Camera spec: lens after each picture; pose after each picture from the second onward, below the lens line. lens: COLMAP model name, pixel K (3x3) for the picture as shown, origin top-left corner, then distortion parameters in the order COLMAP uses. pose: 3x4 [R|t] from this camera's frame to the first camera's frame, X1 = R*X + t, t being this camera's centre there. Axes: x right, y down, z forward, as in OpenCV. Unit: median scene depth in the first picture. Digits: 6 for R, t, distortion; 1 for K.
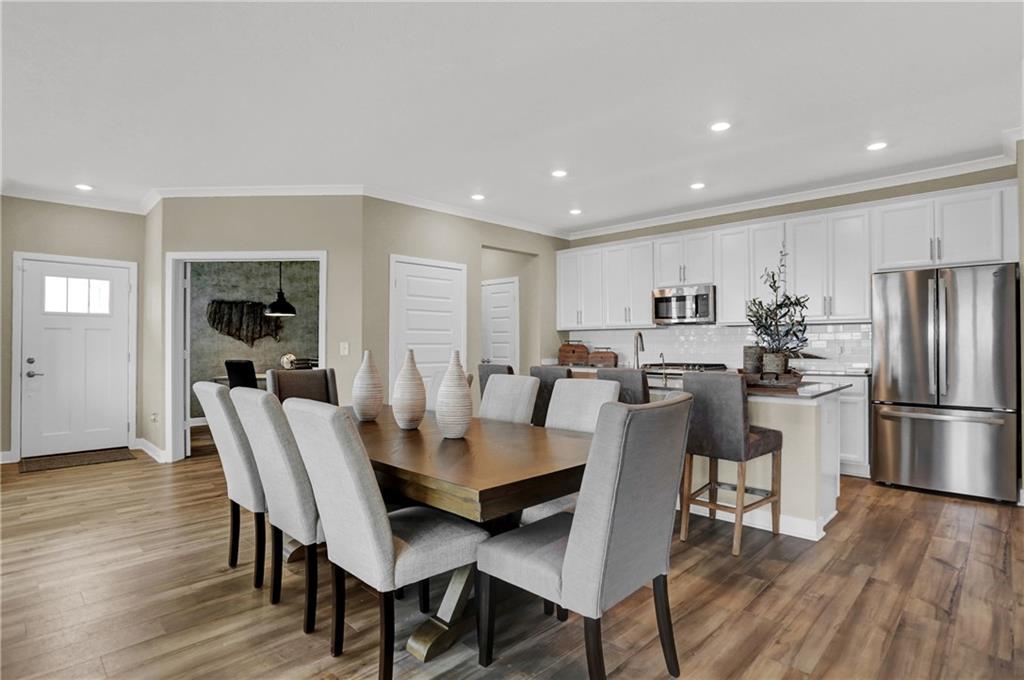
lens RADIAL K [[528.7, 0, 513.0], [0, 528.7, 360.5], [0, 0, 1]] dist [-0.053902, 0.000122]
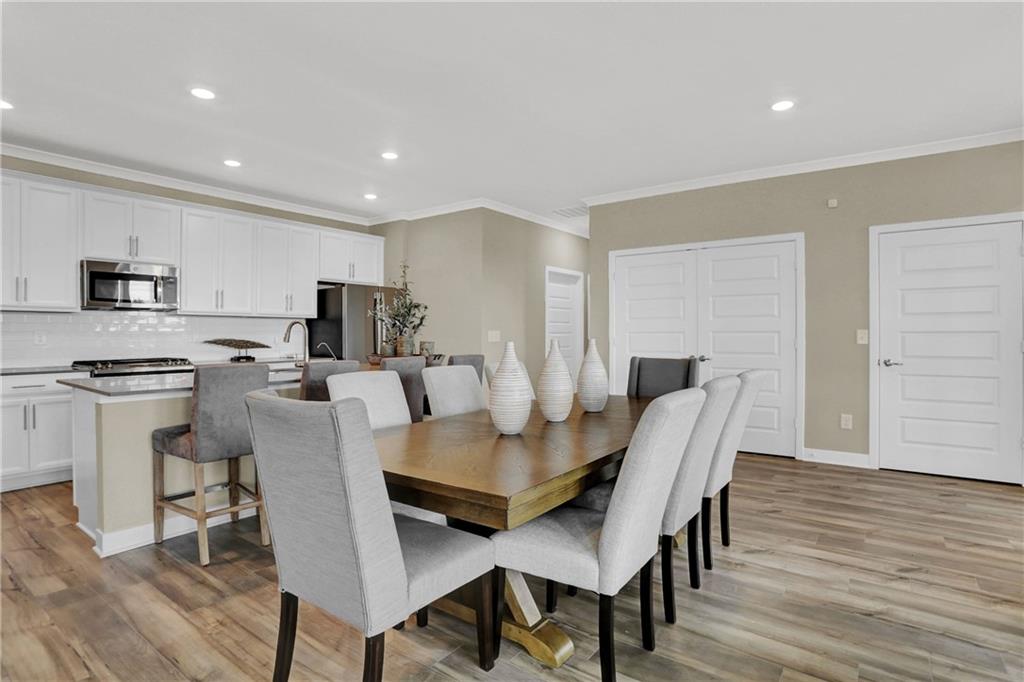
lens RADIAL K [[511.2, 0, 521.1], [0, 511.2, 340.7], [0, 0, 1]] dist [-0.056666, 0.001326]
pose [[-0.157034, -0.009282, 0.987550, -0.538581], [0.034301, 0.999301, 0.014847, -0.015054], [-0.986997, 0.036205, -0.156606, 0.584293]]
